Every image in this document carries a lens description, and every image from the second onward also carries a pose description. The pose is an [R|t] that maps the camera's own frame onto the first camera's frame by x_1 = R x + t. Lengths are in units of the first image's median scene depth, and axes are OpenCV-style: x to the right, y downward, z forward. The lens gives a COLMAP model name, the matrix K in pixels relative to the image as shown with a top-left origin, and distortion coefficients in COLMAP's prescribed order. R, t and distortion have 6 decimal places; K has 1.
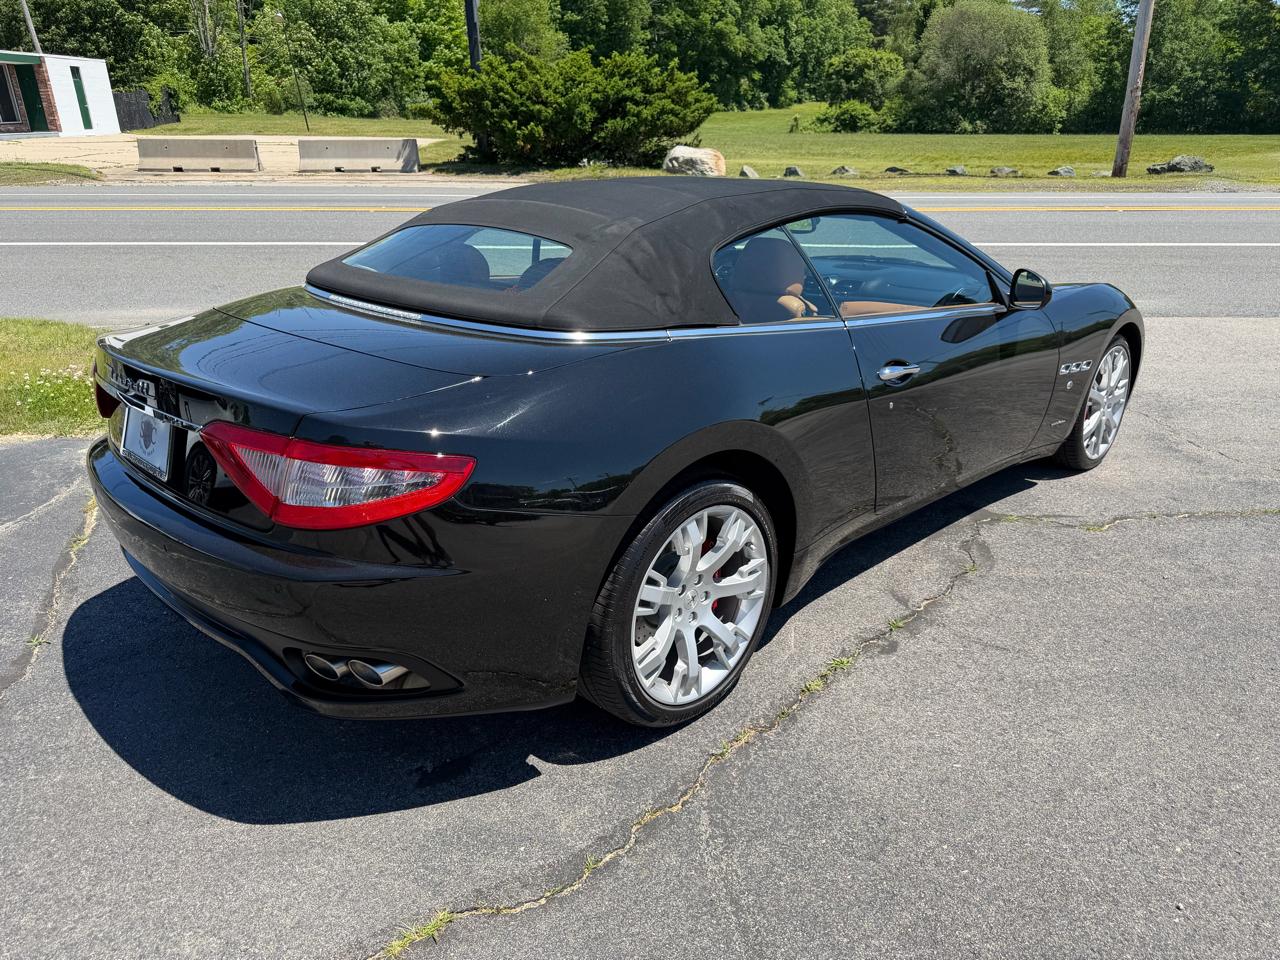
lens RADIAL K [[908.1, 0, 644.9], [0, 908.1, 484.8], [0, 0, 1]] dist [0.029286, -0.033199]
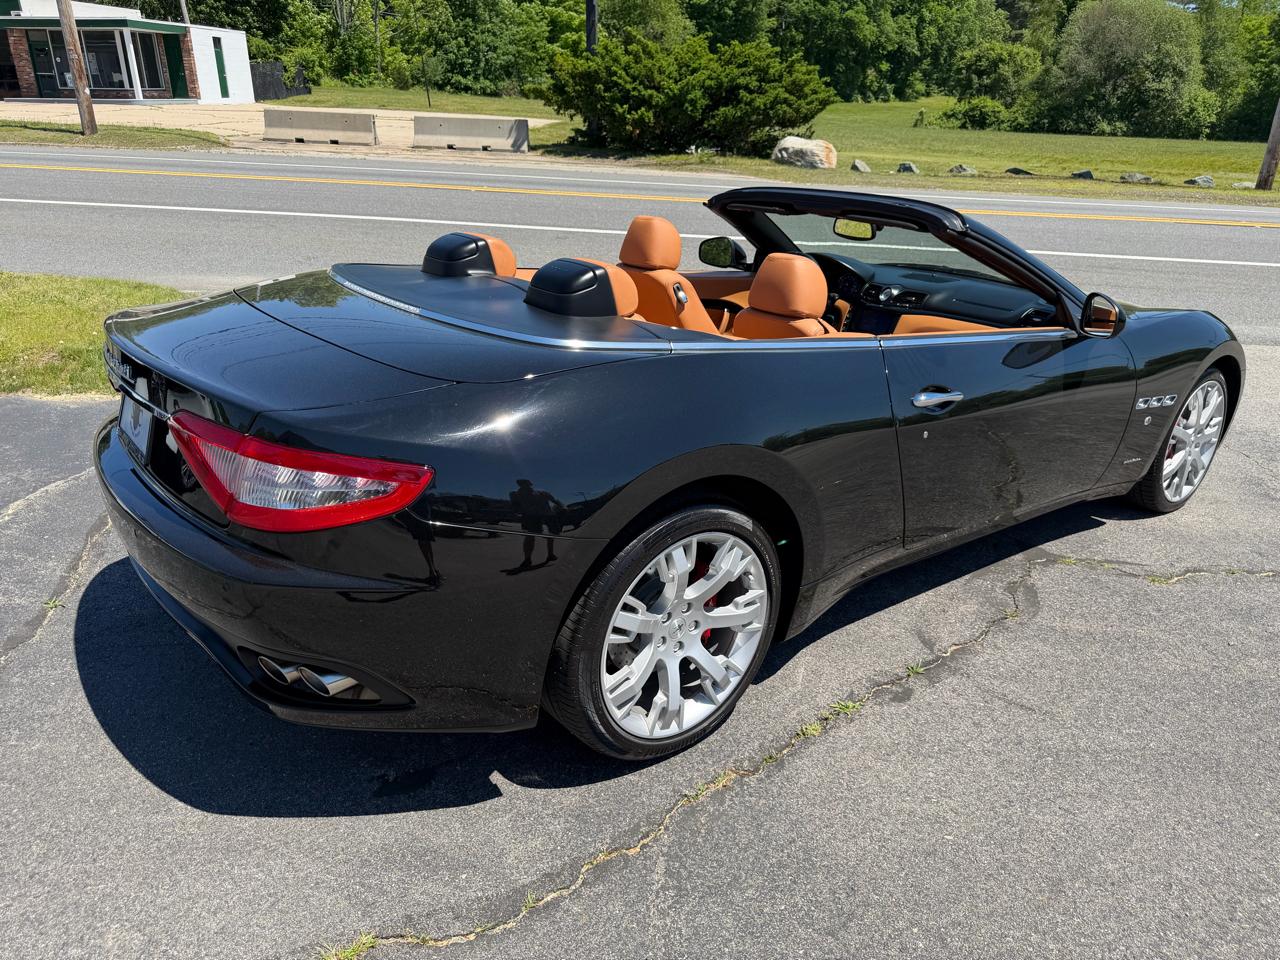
lens RADIAL K [[908.1, 0, 644.5], [0, 908.1, 489.7], [0, 0, 1]] dist [0.029286, -0.033199]
pose [[0.991845, 0.078795, -0.100177, 0.010393], [-0.077015, 0.996798, 0.021518, -0.003601], [0.101552, -0.013628, 0.994737, 0.006355]]
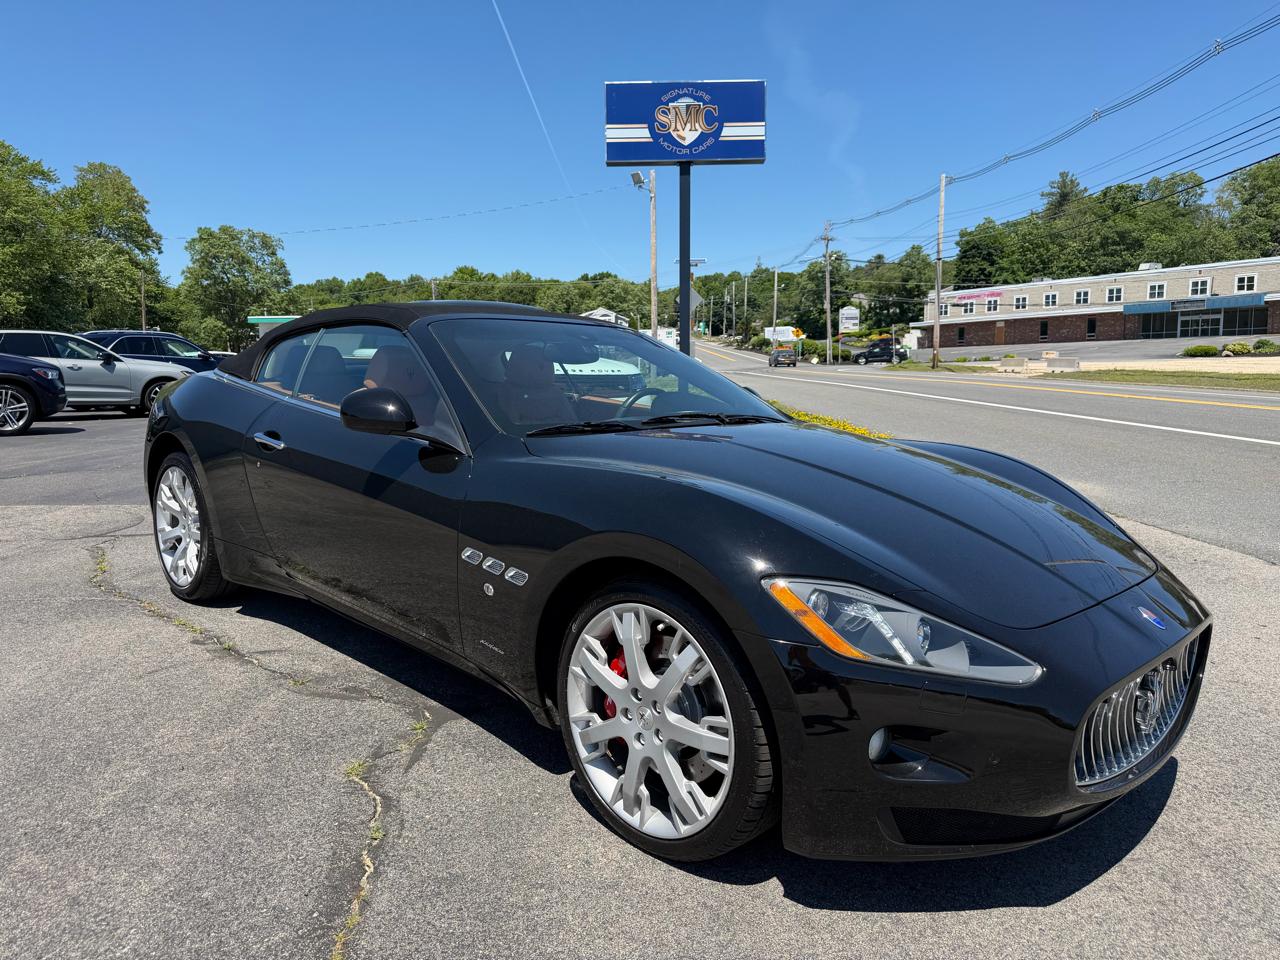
lens RADIAL K [[908.1, 0, 642.1], [0, 908.1, 486.8], [0, 0, 1]] dist [0.029286, -0.033199]
pose [[0.008328, 0.142034, -0.989827, 0.183429], [-0.369682, 0.920170, 0.128928, -0.050275], [0.929121, 0.364847, 0.060171, 0.173507]]
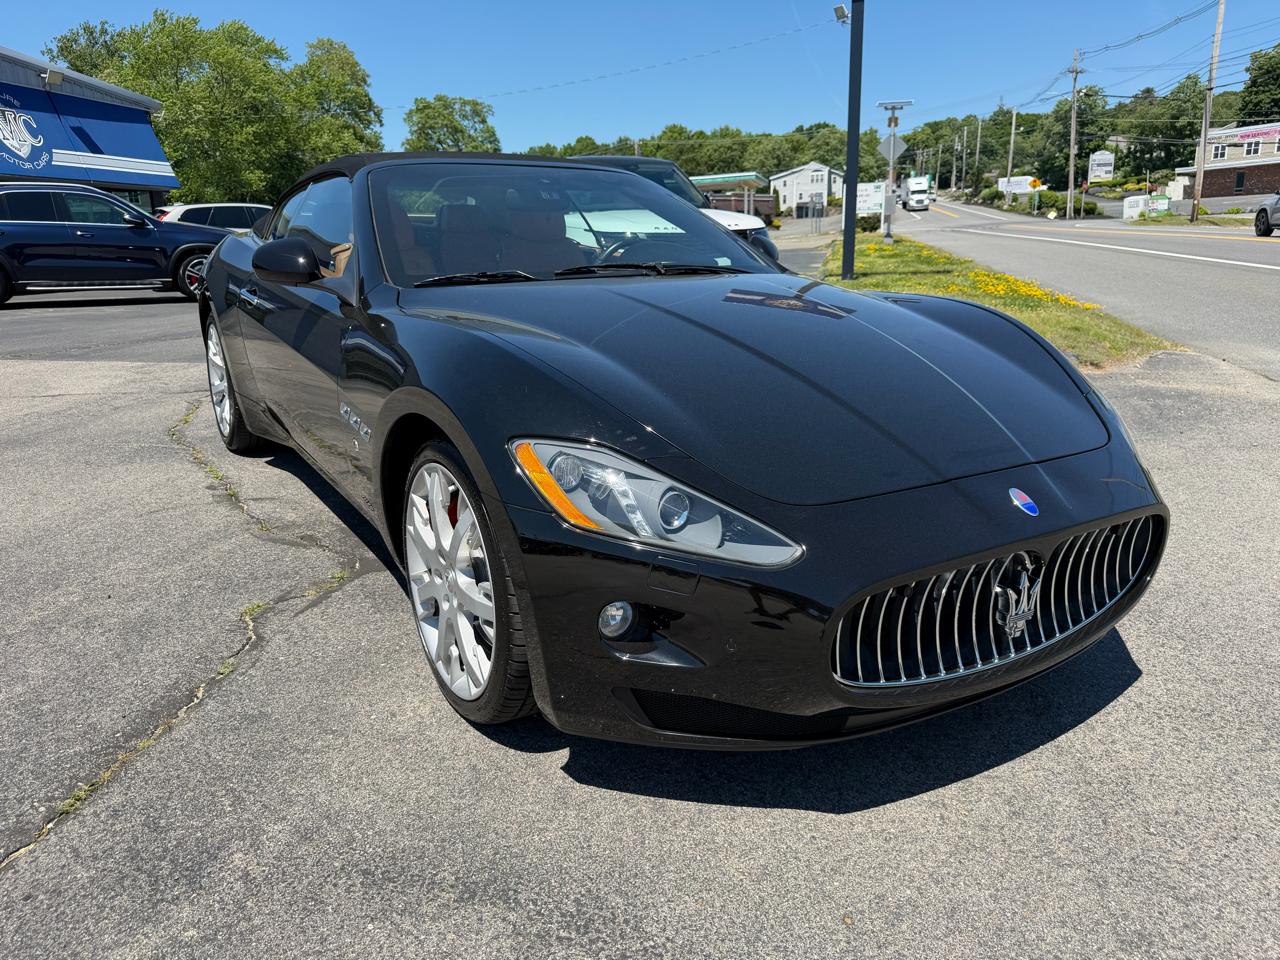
lens RADIAL K [[908.1, 0, 632.4], [0, 908.1, 486.5], [0, 0, 1]] dist [0.029286, -0.033199]
pose [[-0.226965, 0.276098, -0.933947, 0.172143], [-0.338860, 0.876666, 0.341513, -0.061628], [0.913050, 0.393989, -0.105414, 0.210390]]
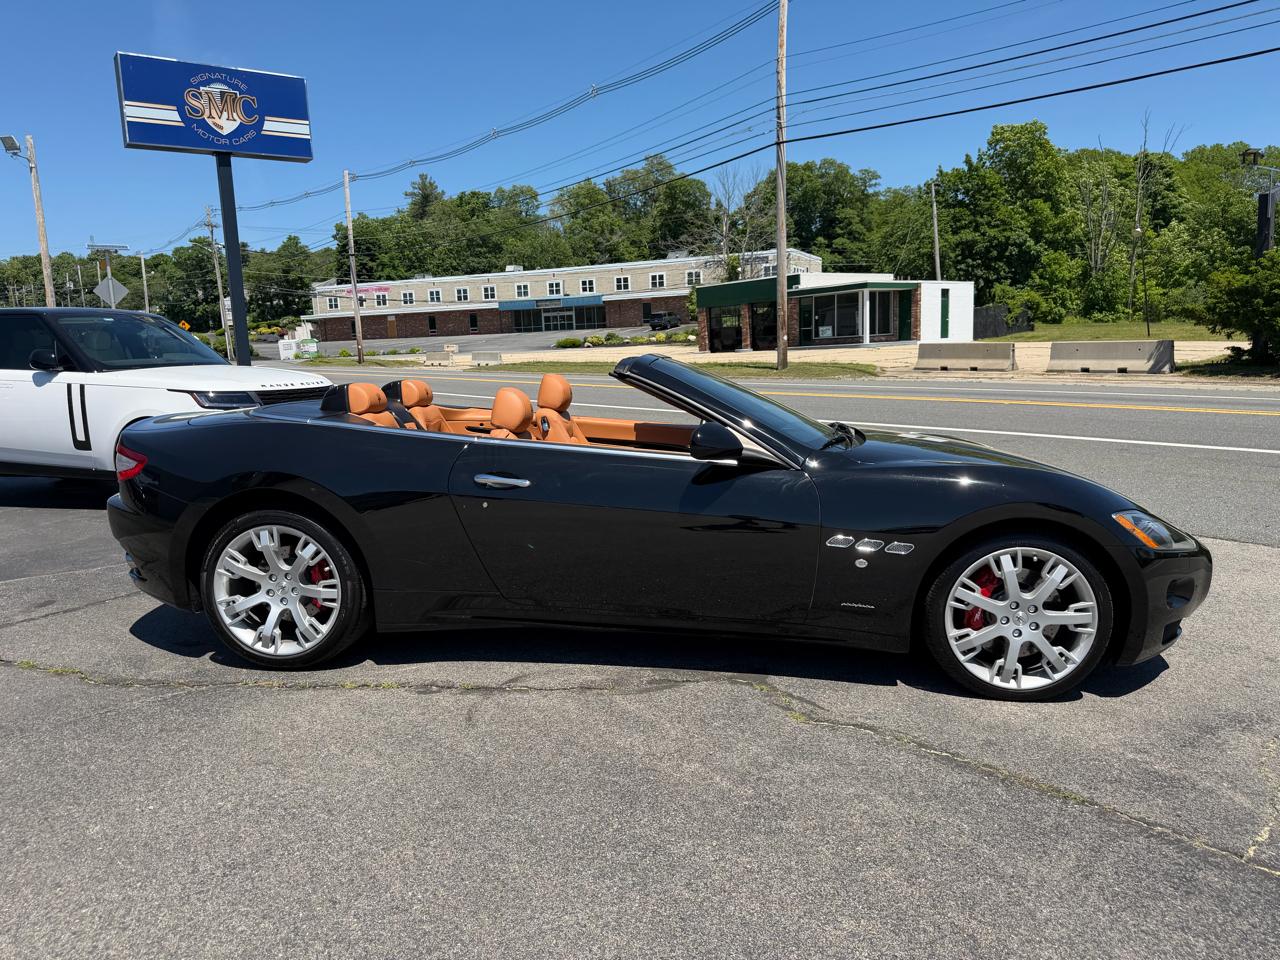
lens RADIAL K [[908.1, 0, 639.1], [0, 908.1, 499.8], [0, 0, 1]] dist [0.029286, -0.033199]
pose [[0.614513, 0.121828, -0.779443, 0.169907], [-0.272693, 0.959906, -0.064957, -0.008780], [0.740279, 0.252465, 0.623096, 0.045324]]
